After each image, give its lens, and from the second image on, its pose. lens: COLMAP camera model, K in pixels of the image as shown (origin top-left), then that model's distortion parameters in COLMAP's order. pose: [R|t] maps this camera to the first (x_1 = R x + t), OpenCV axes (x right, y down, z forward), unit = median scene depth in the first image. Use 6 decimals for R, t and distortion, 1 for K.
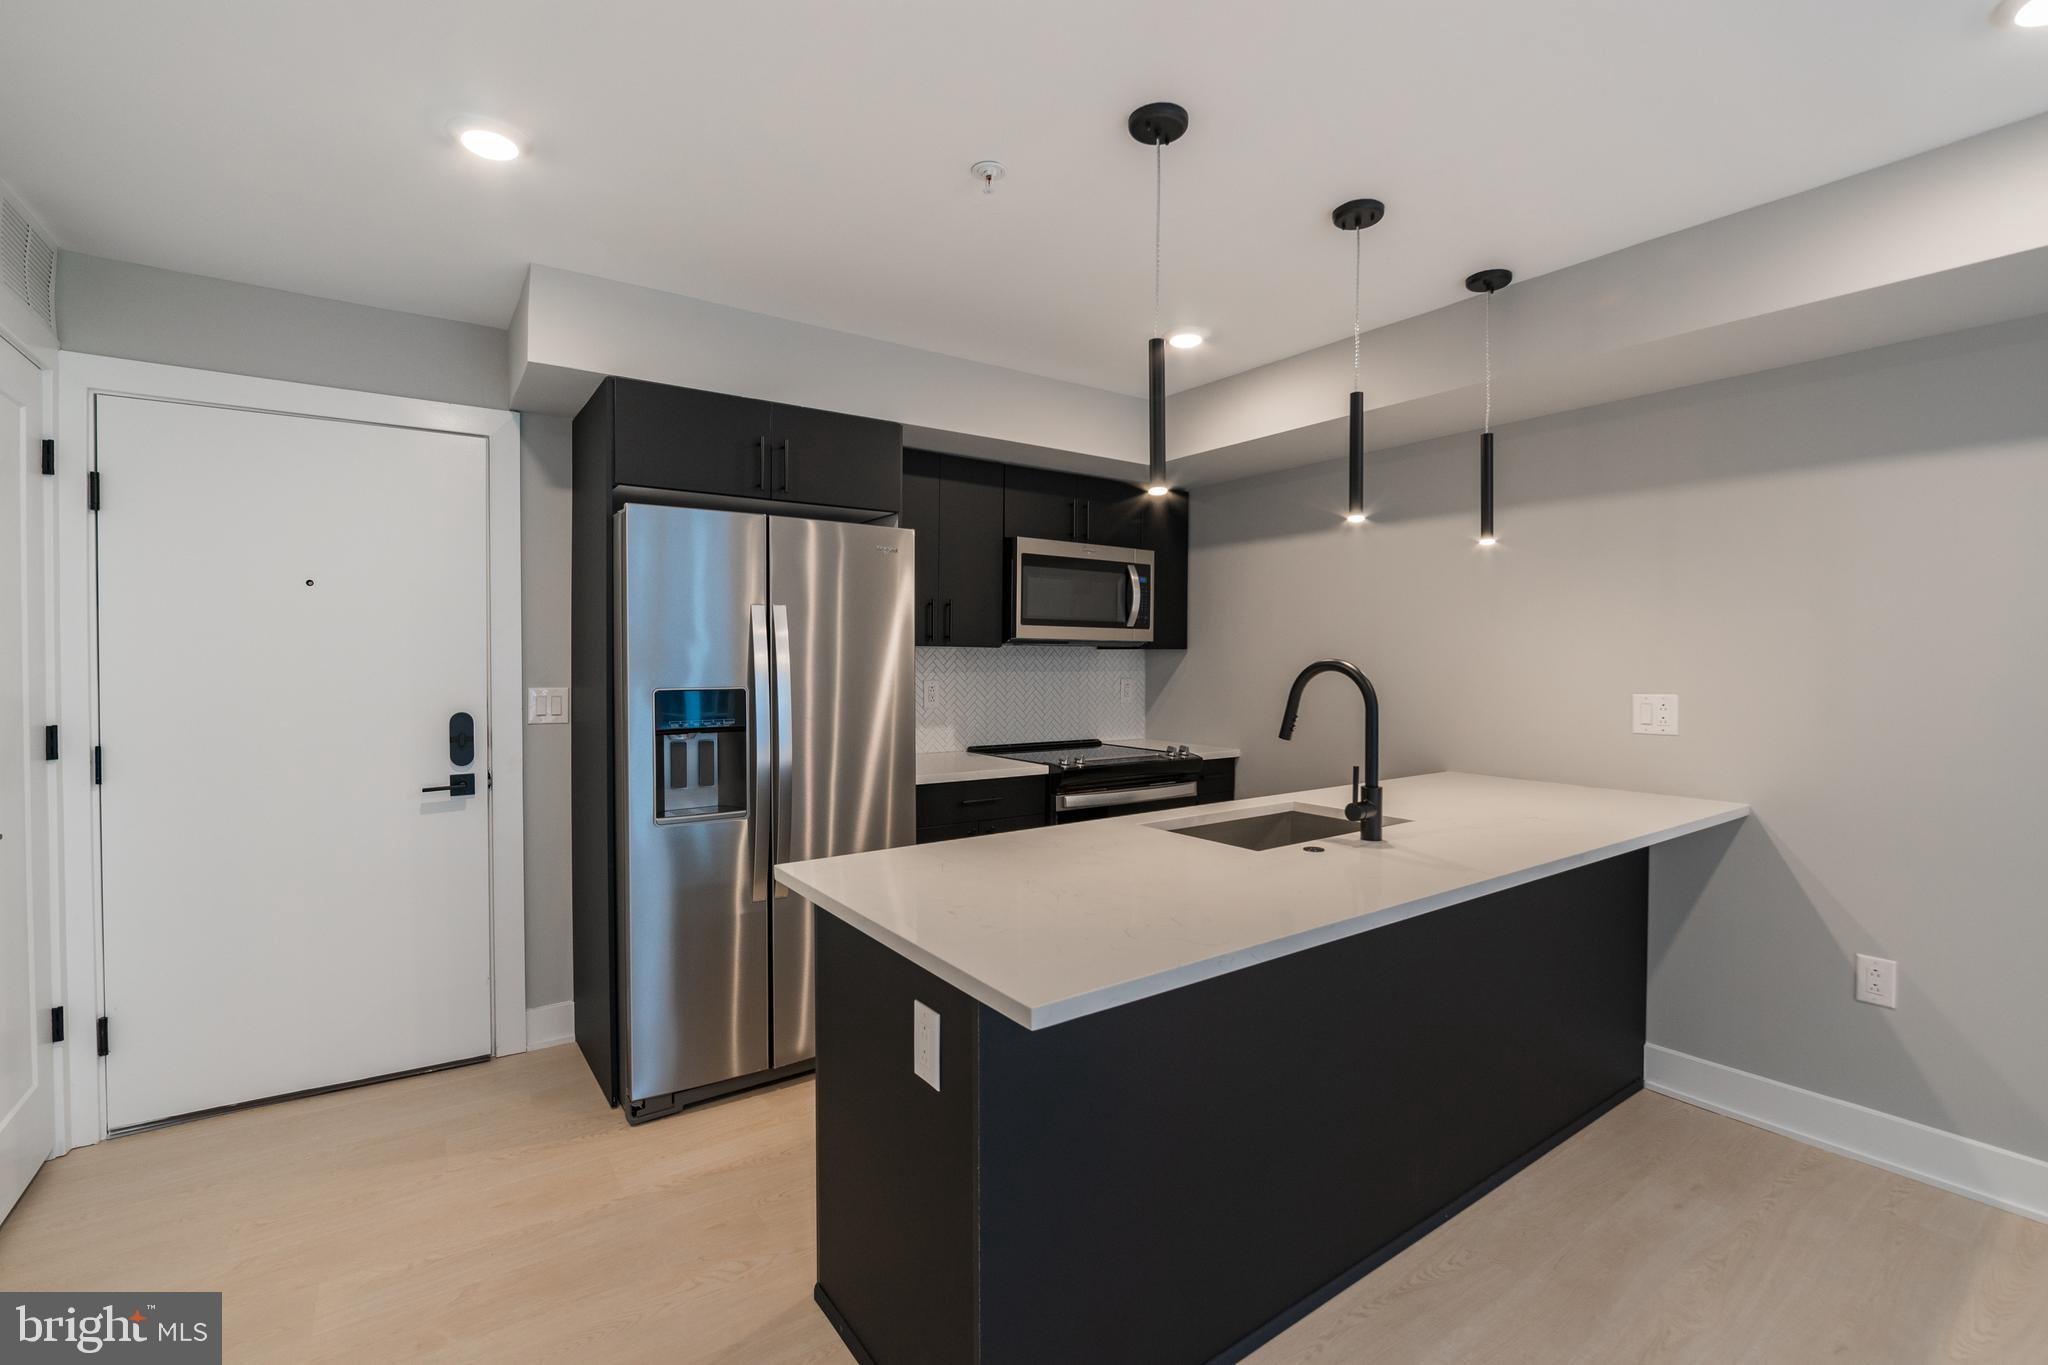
lens RADIAL K [[913.5, 0, 1030.5], [0, 913.5, 676.9], [0, 0, 1]] dist [-0.002848, 0.001091]
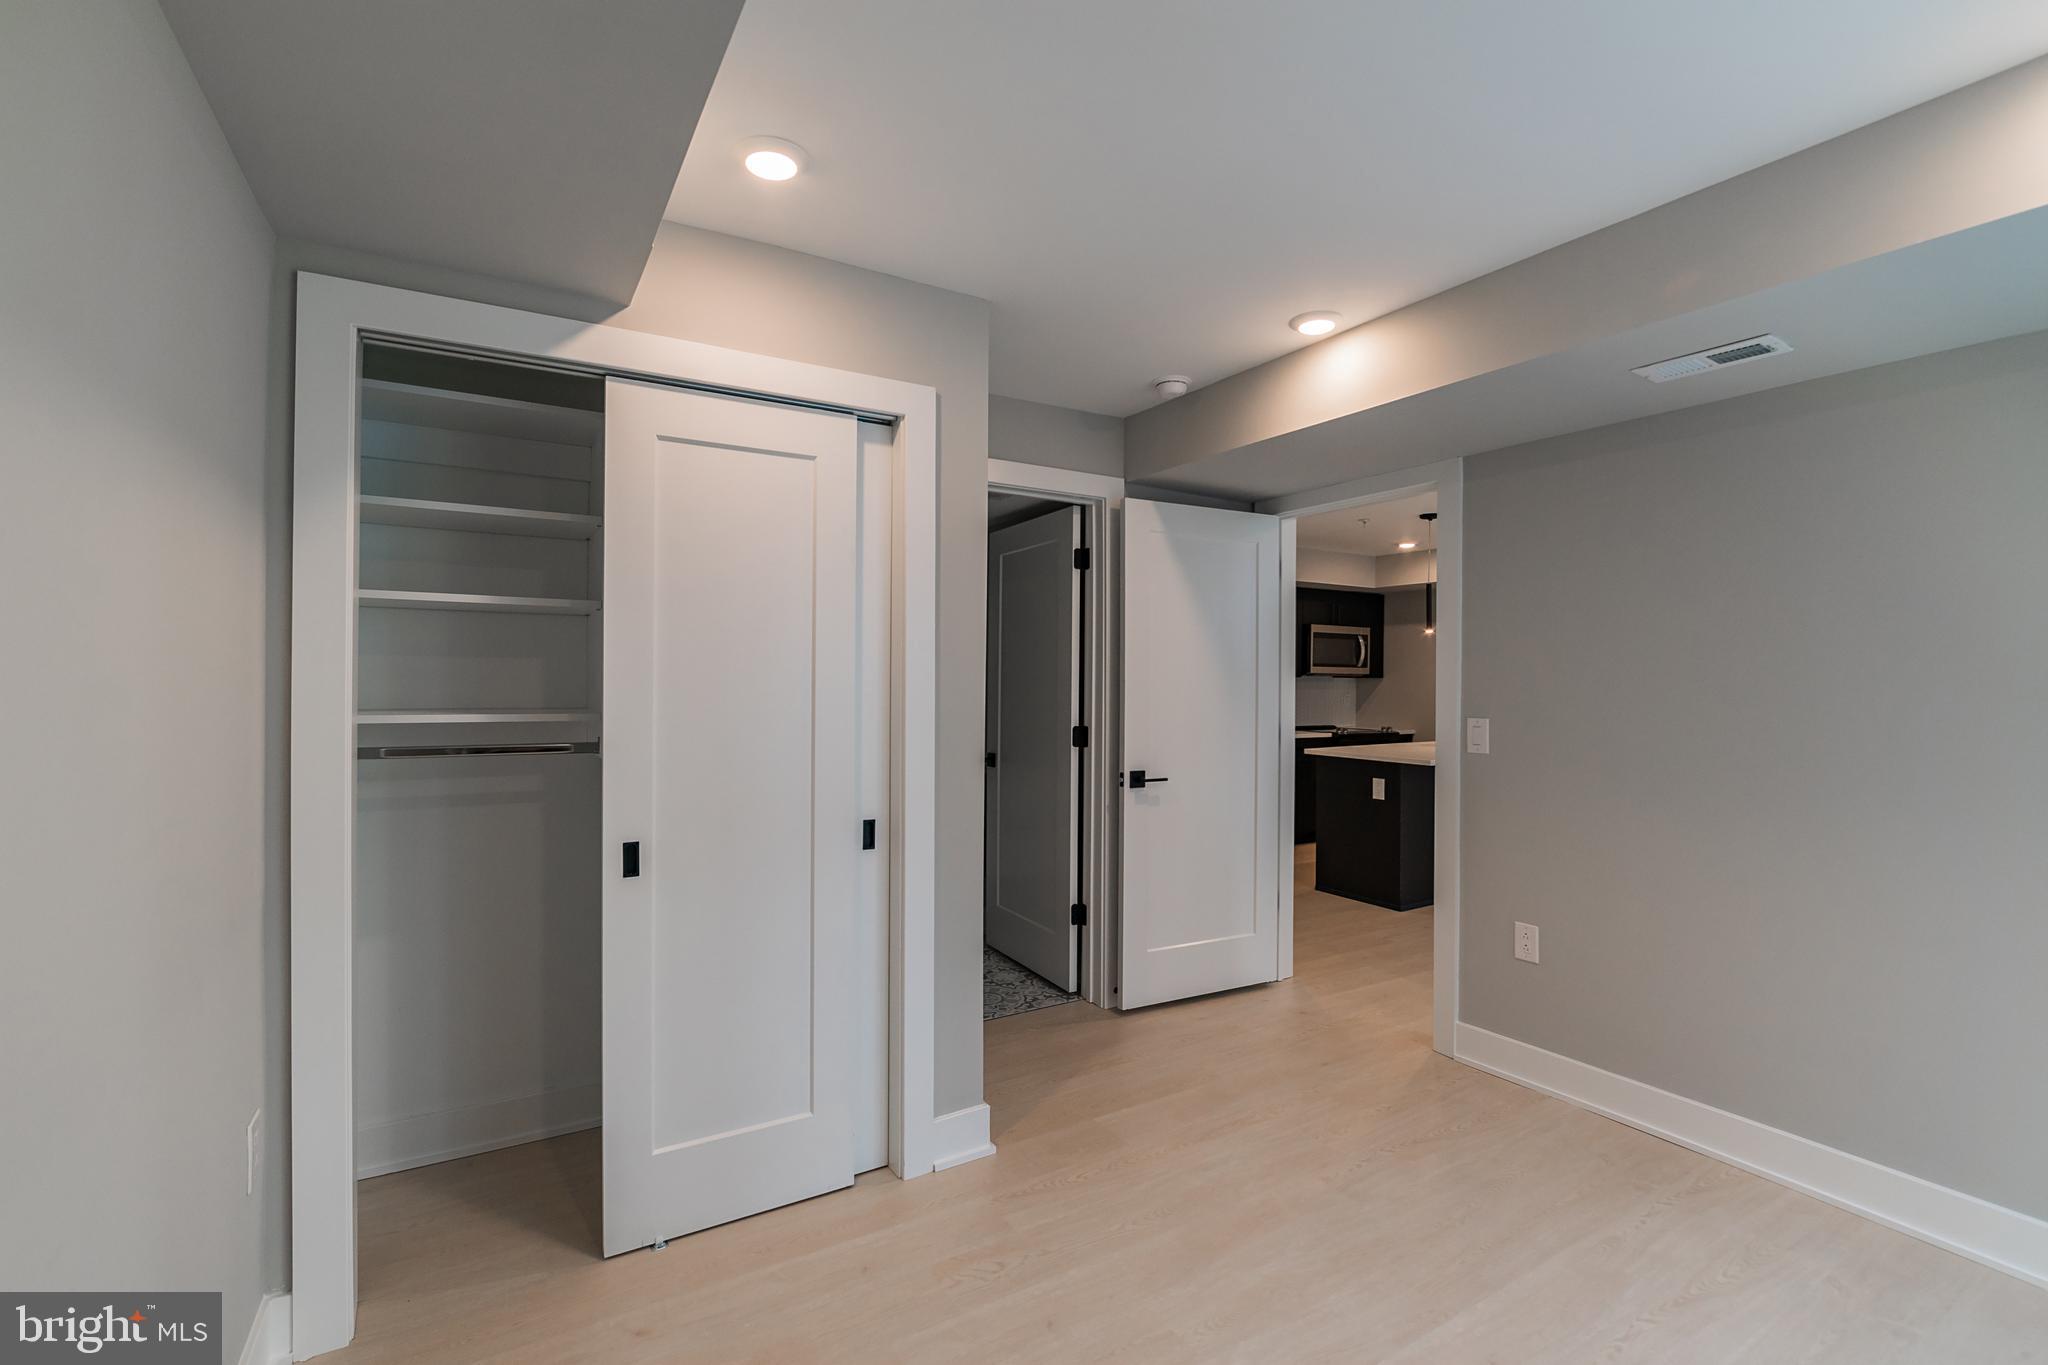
lens RADIAL K [[913.5, 0, 1030.5], [0, 913.5, 676.9], [0, 0, 1]] dist [-0.002848, 0.001091]
pose [[0.996775, 0.005775, -0.080039, -0.463997], [-0.007590, 0.999720, -0.022399, 0.017929], [0.079887, 0.022934, 0.996540, -1.082013]]
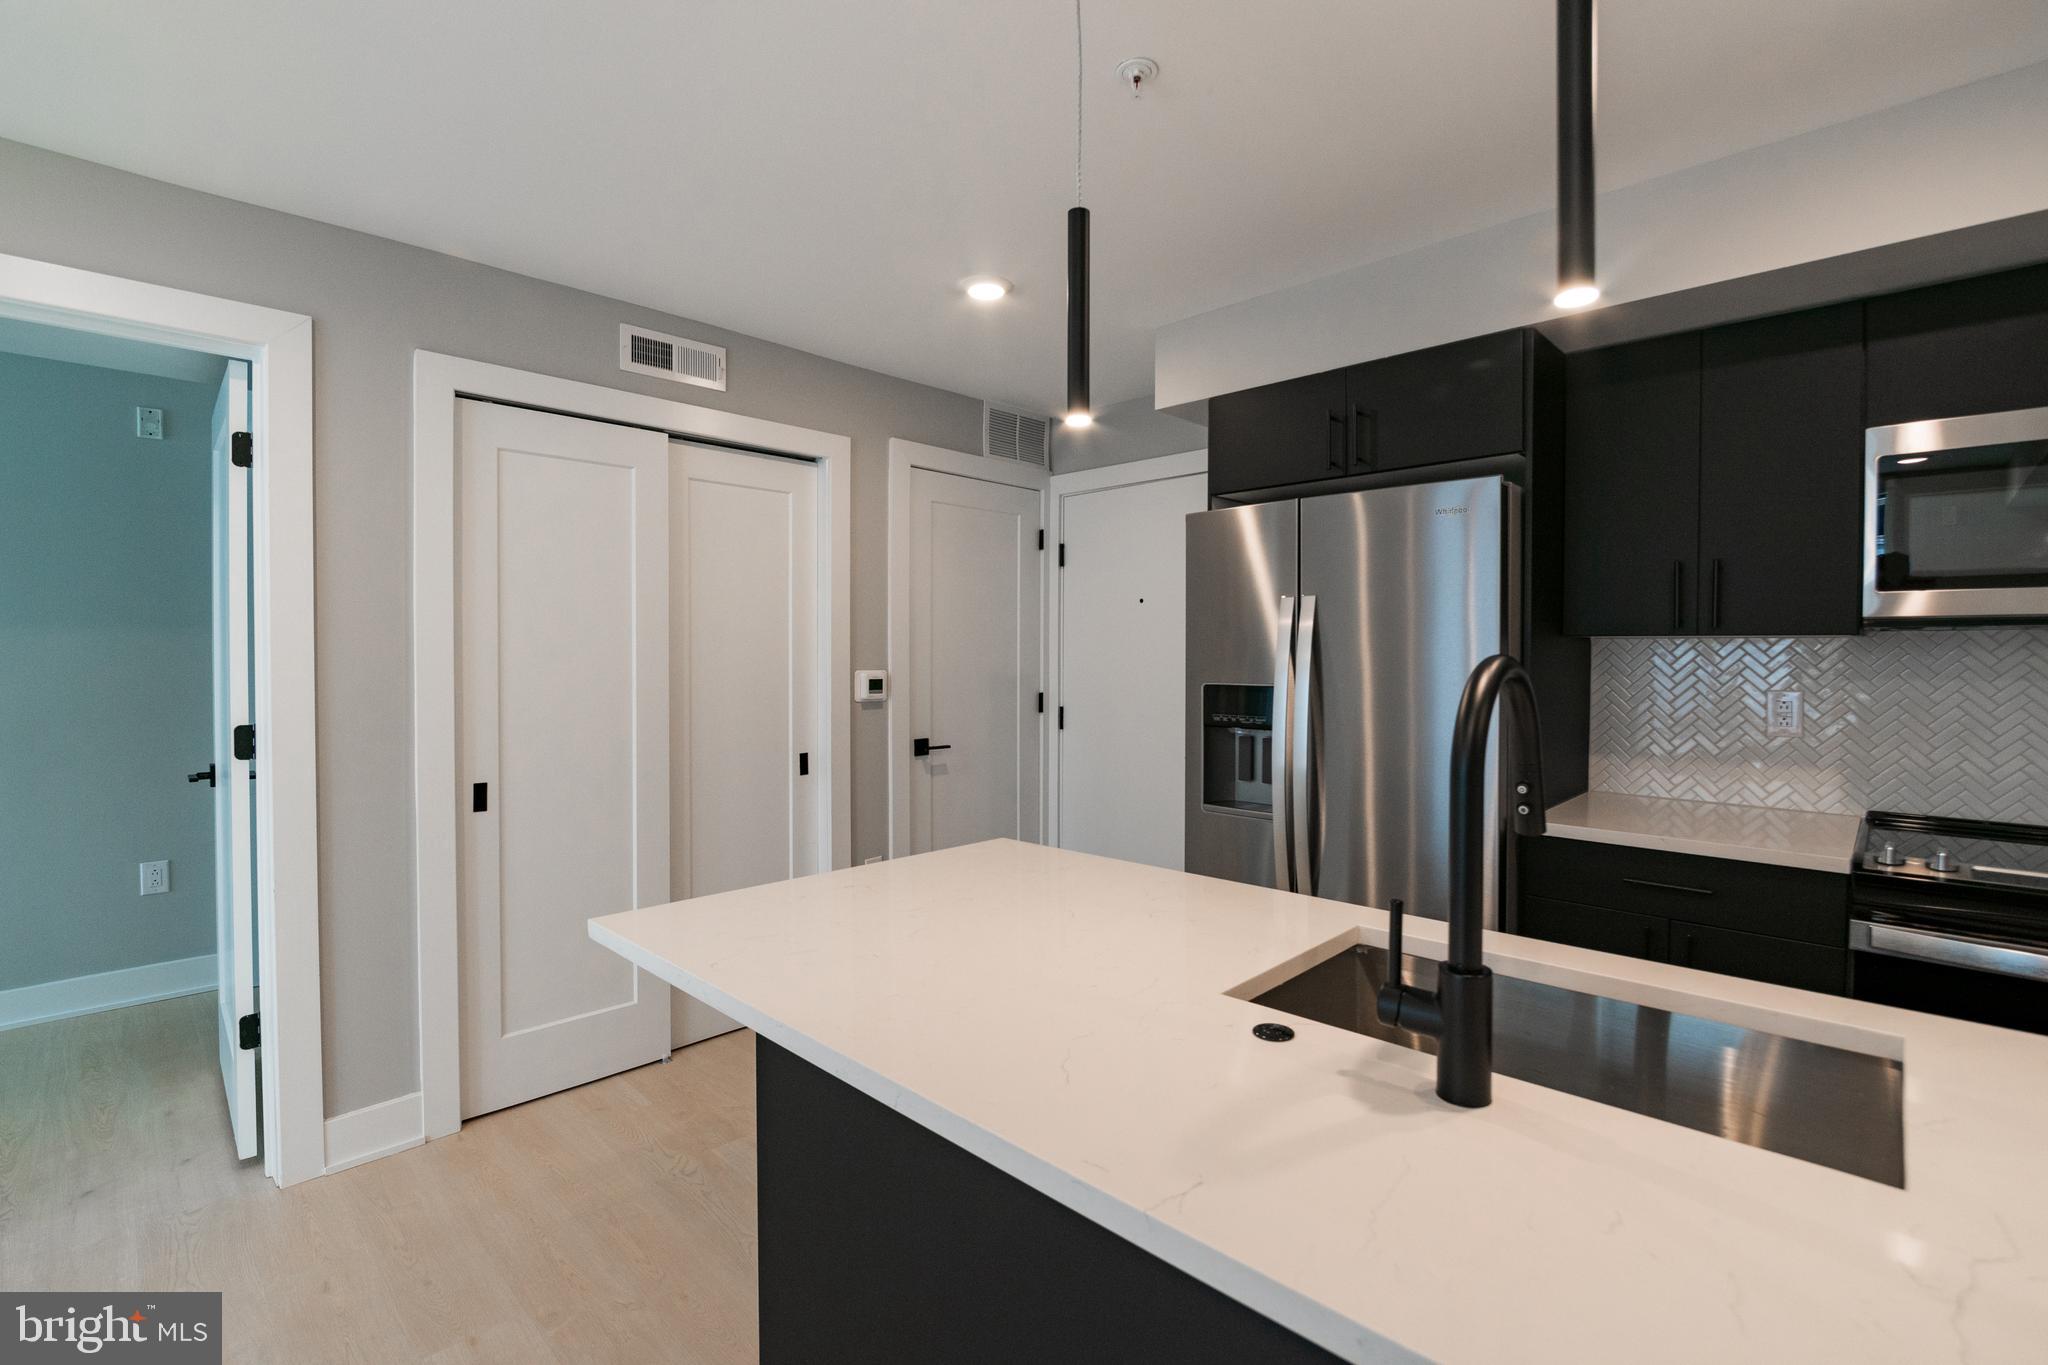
lens RADIAL K [[926.9, 0, 1023.2], [0, 926.9, 669.7], [0, 0, 1]] dist [-0.000977, 0.000086]
pose [[0.184005, 0.016435, -0.982788, 0.399188], [-0.019424, 0.999726, 0.013082, -0.008329], [0.982733, 0.016682, 0.184274, 0.381394]]
